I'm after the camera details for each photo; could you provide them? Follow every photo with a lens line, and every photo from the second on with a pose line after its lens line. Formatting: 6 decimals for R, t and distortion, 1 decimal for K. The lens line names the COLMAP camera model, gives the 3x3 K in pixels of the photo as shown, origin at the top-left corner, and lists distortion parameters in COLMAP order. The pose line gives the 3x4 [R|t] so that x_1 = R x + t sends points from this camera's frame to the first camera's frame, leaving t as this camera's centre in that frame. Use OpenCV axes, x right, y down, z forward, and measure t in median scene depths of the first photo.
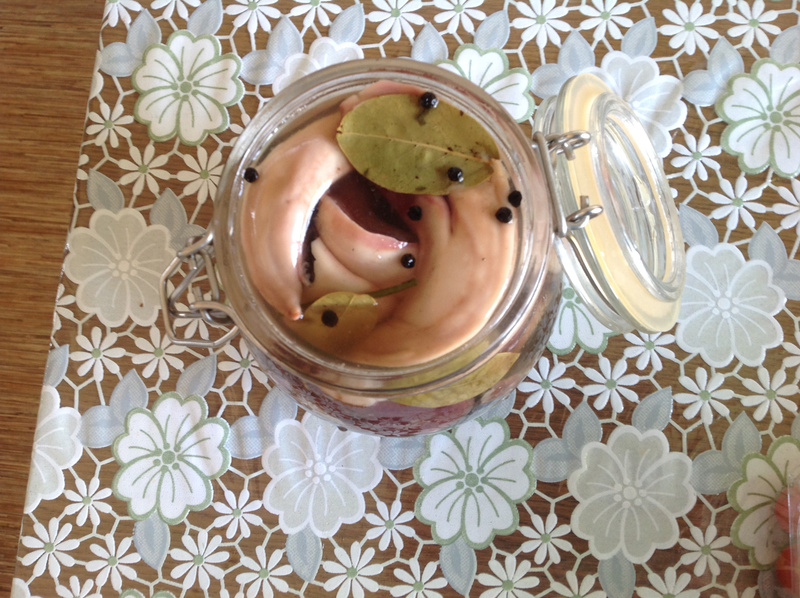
lens RADIAL K [[764.0, 0, 401.8], [0, 764.0, 281.5], [0, 0, 1]] dist [-0.007302, 0.000000]
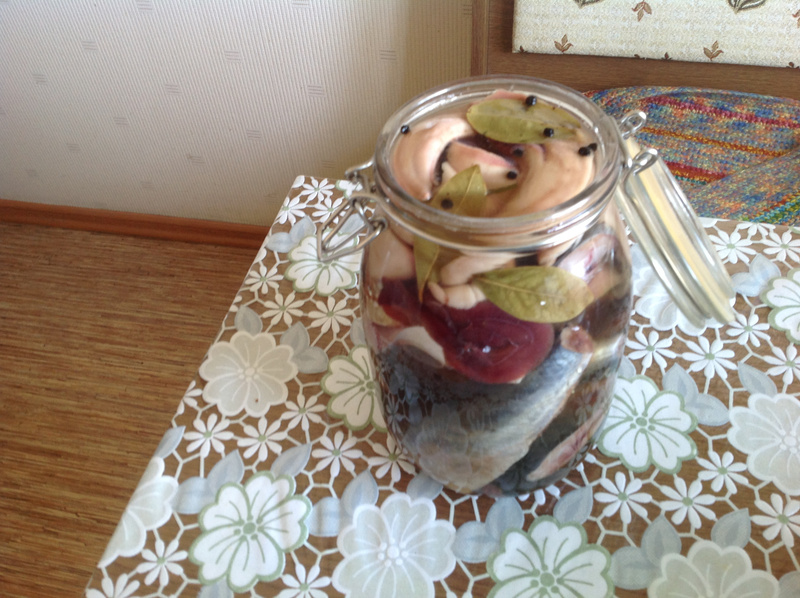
lens RADIAL K [[764.0, 0, 398.3], [0, 764.0, 295.4], [0, 0, 1]] dist [-0.007302, 0.000000]
pose [[0.989543, 0.079743, -0.120189, -0.007335], [-0.133735, 0.819384, -0.557427, 0.522657], [0.054030, 0.567672, 0.821480, -0.016325]]
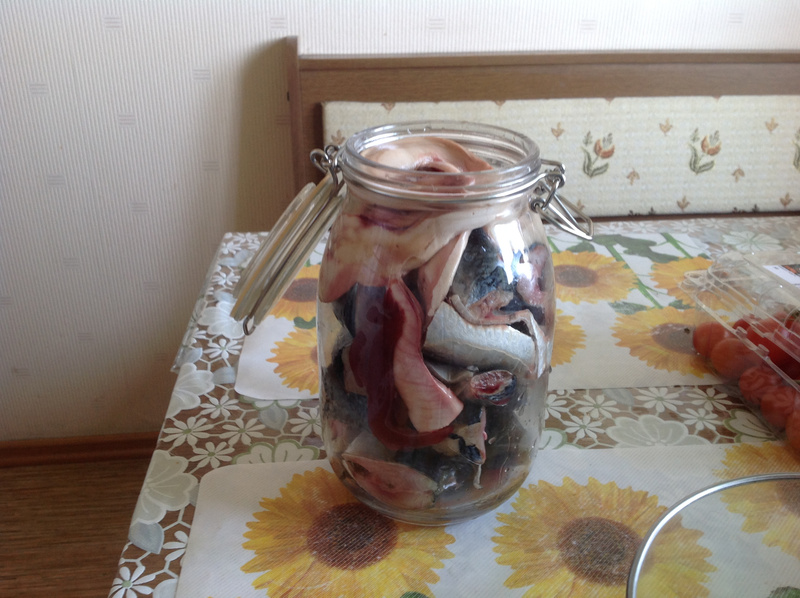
lens RADIAL K [[764.0, 0, 406.0], [0, 764.0, 295.1], [0, 0, 1]] dist [-0.007302, 0.000000]
pose [[0.978892, -0.037831, 0.200848, -0.356313], [0.189715, 0.533718, -0.824108, 1.308311], [-0.076019, 0.844816, 0.529629, 0.138018]]
